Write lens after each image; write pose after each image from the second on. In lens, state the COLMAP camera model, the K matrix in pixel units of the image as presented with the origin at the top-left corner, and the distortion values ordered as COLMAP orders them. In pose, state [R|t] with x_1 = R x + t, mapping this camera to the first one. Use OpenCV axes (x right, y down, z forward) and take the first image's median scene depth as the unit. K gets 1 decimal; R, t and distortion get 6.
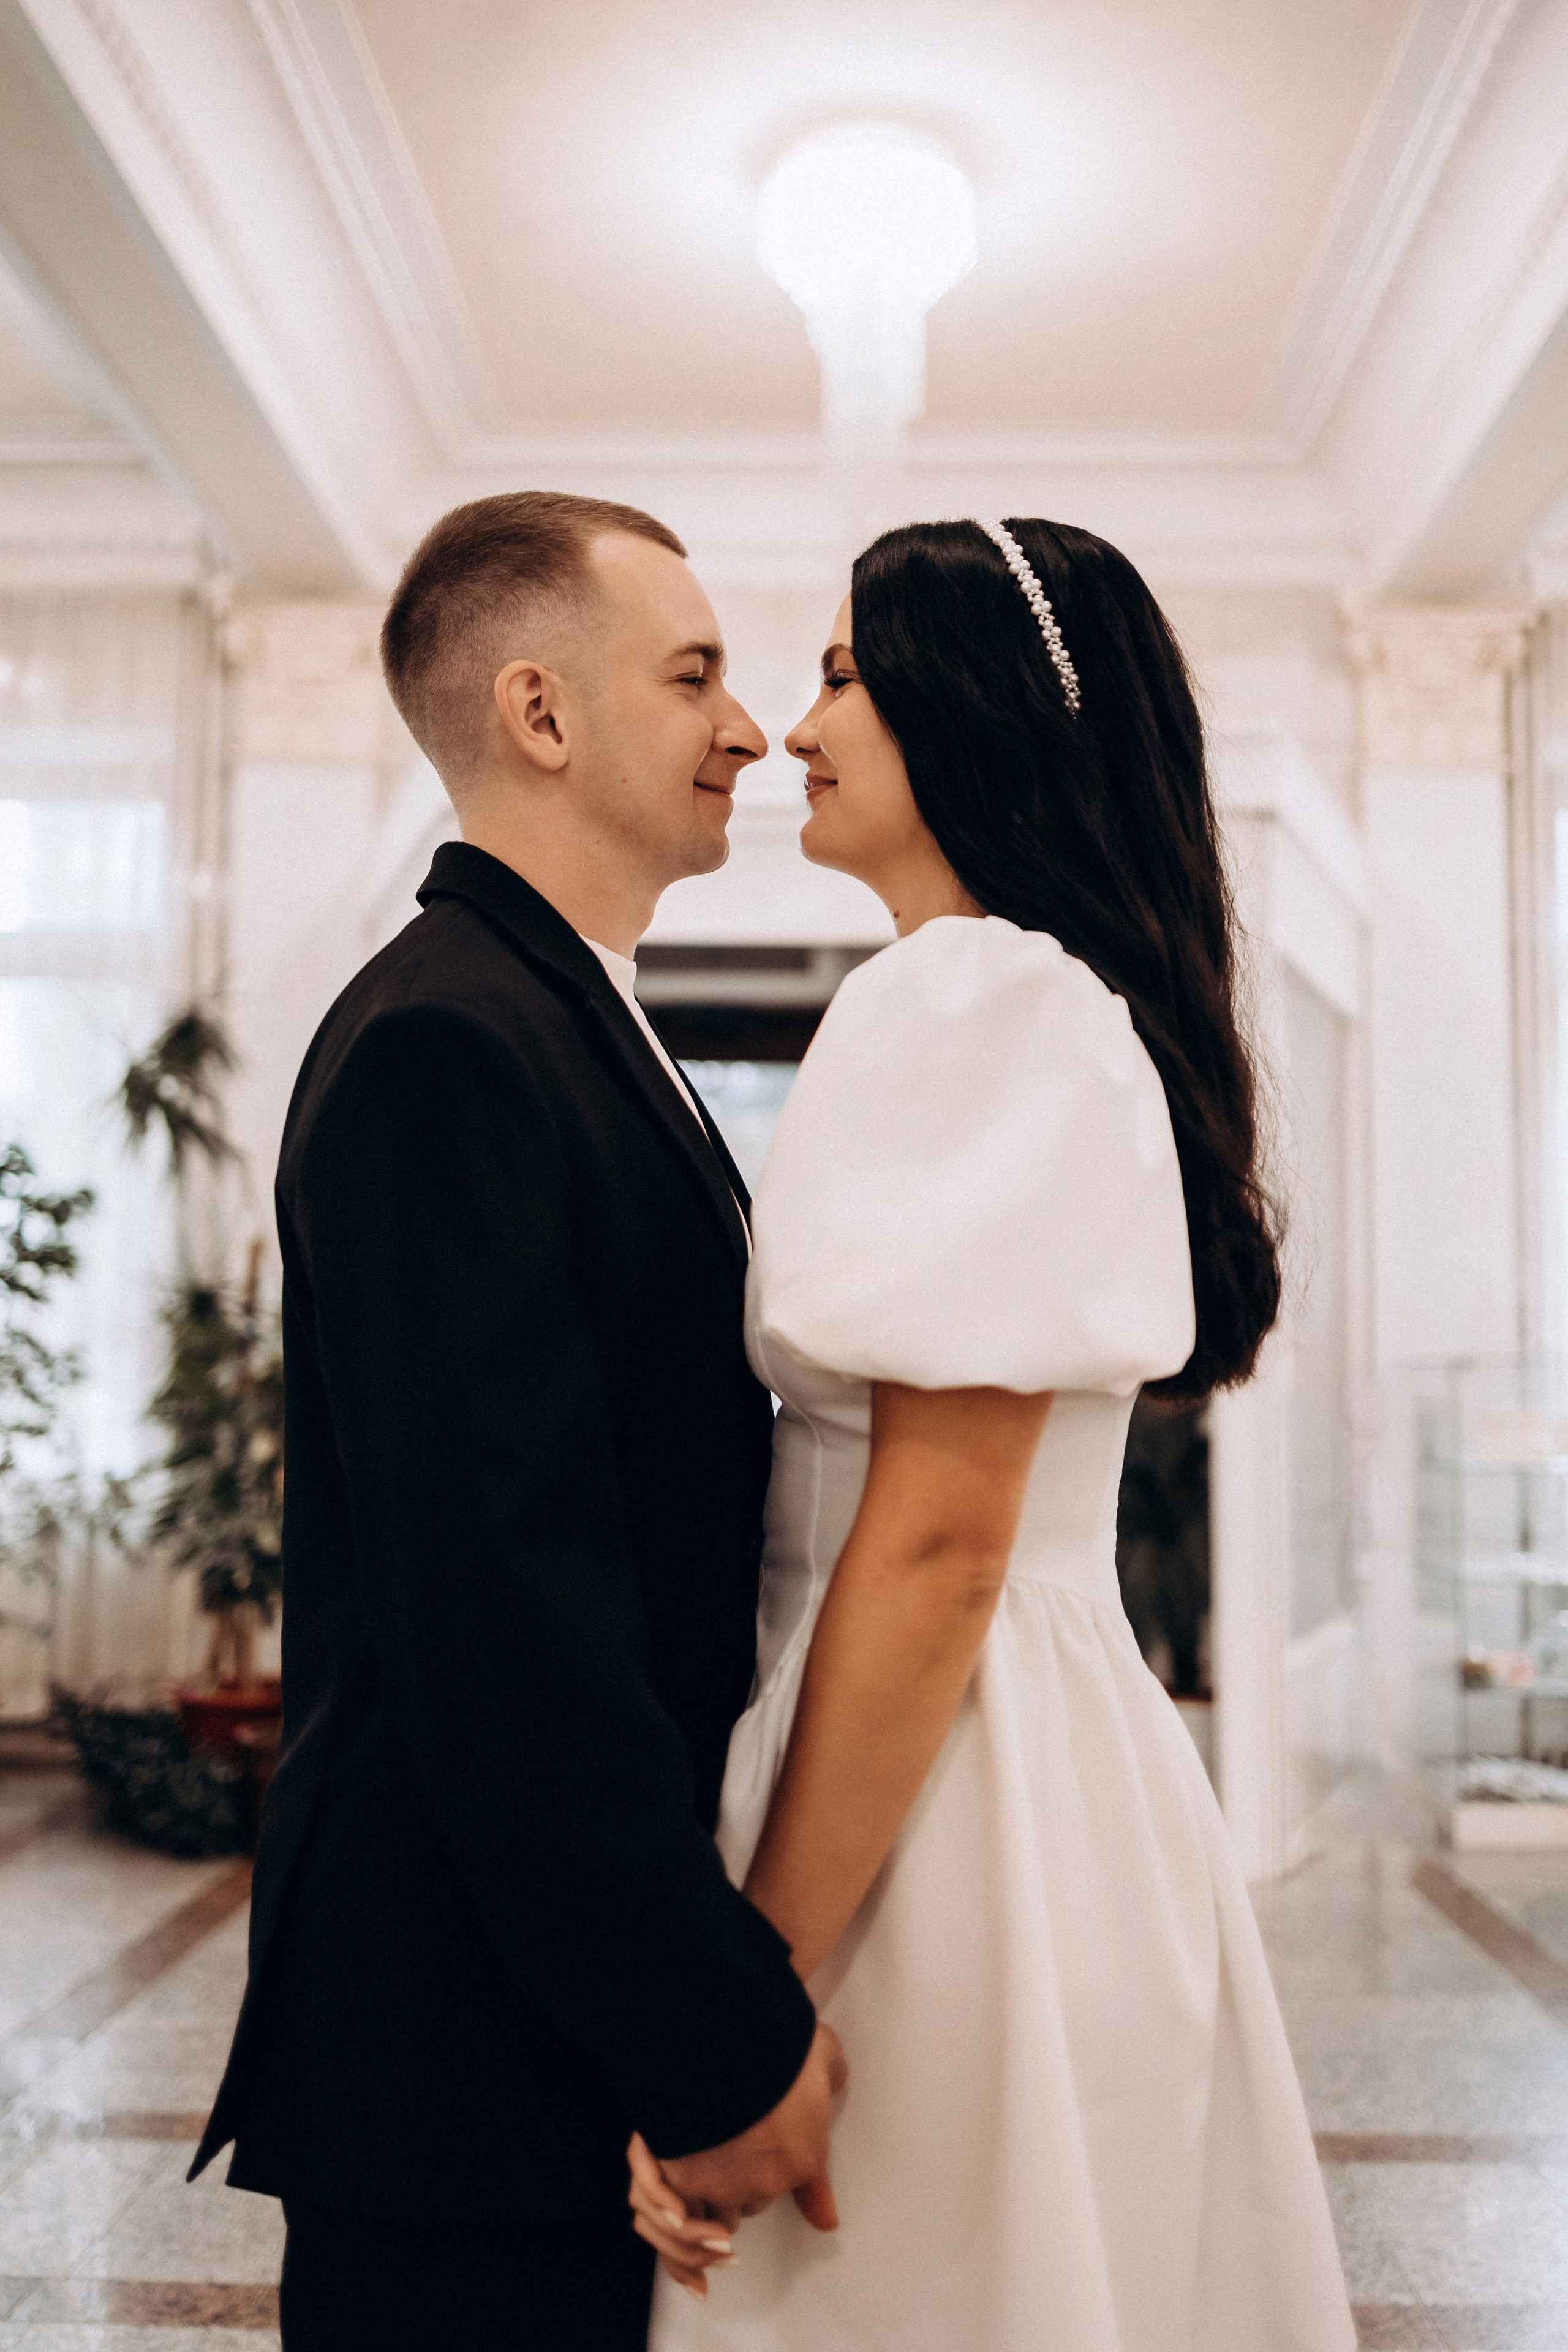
lens RADIAL K [[2354.2, 0, 784.0], [0, 2354.2, 1176.0], [0, 0, 1]] dist [-0.002741, -0.087645]
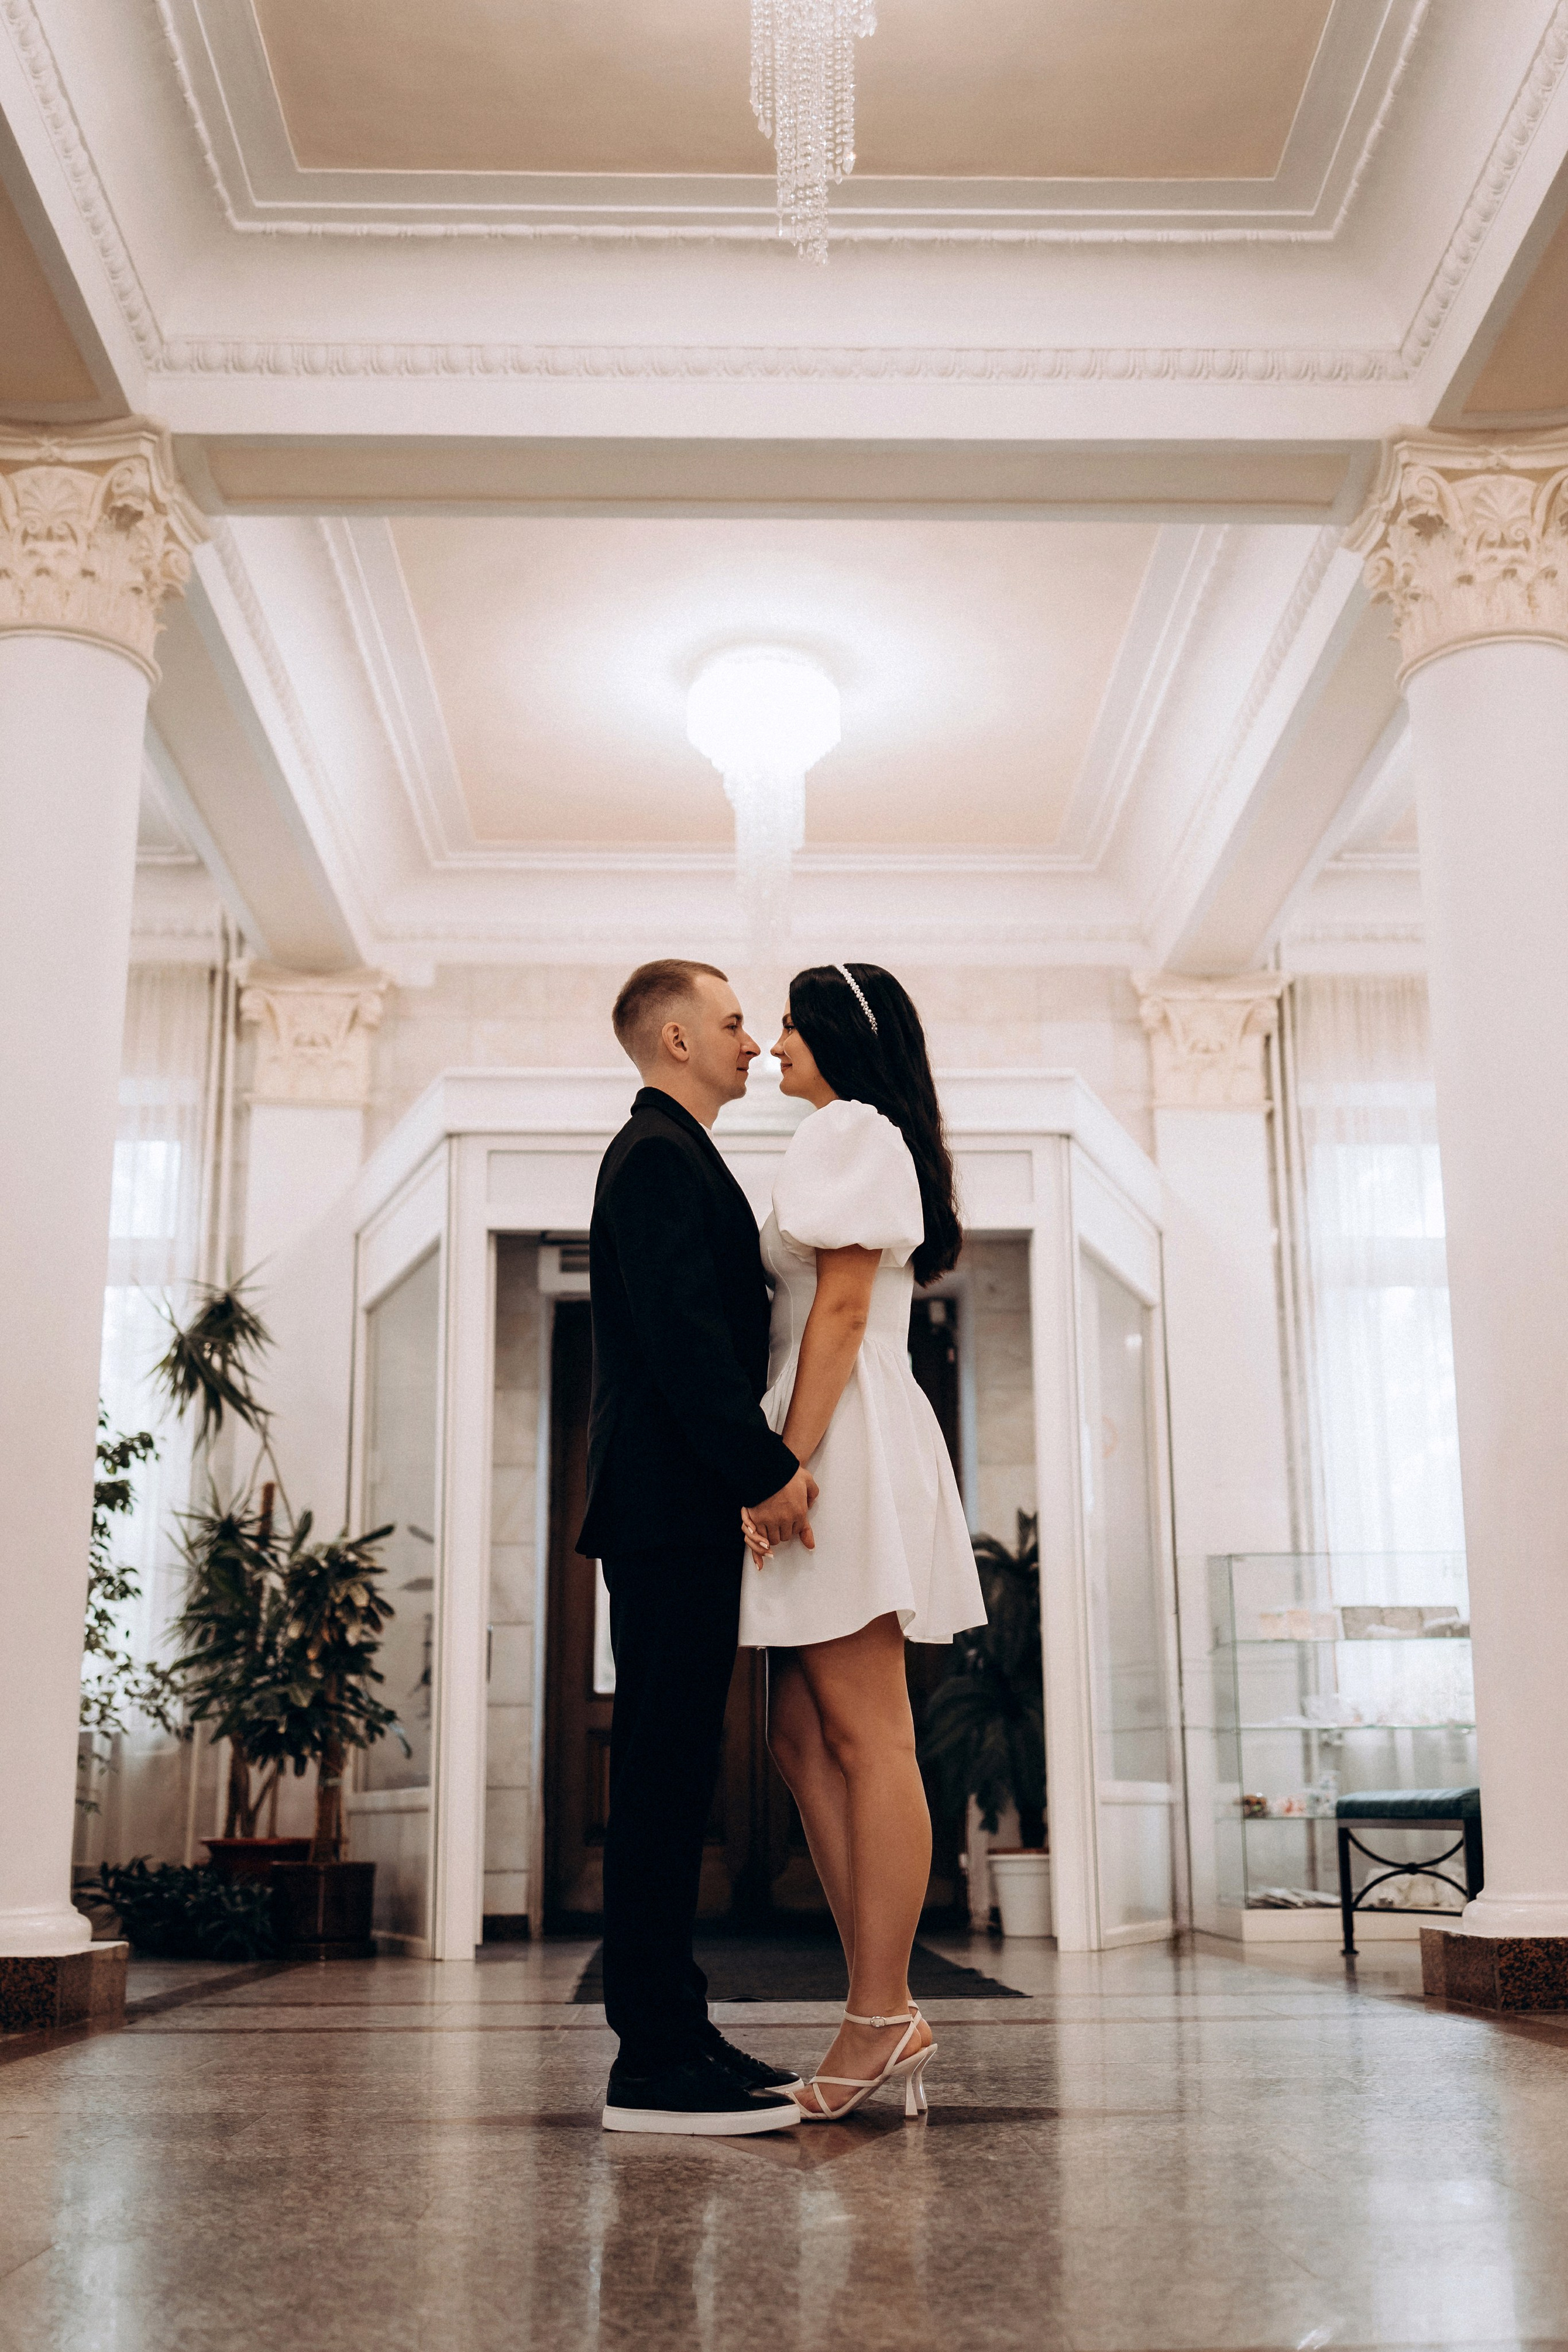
lens RADIAL K [[2527.5, 0, 784.0], [0, 2527.5, 1176.0], [0, 0, 1]] dist [0.206391, -0.004511]
pose [[0.998496, -0.002894, 0.054747, -0.033221], [0.011471, 0.987530, -0.157013, 0.091568], [-0.053610, 0.157405, 0.986078, -0.403379]]
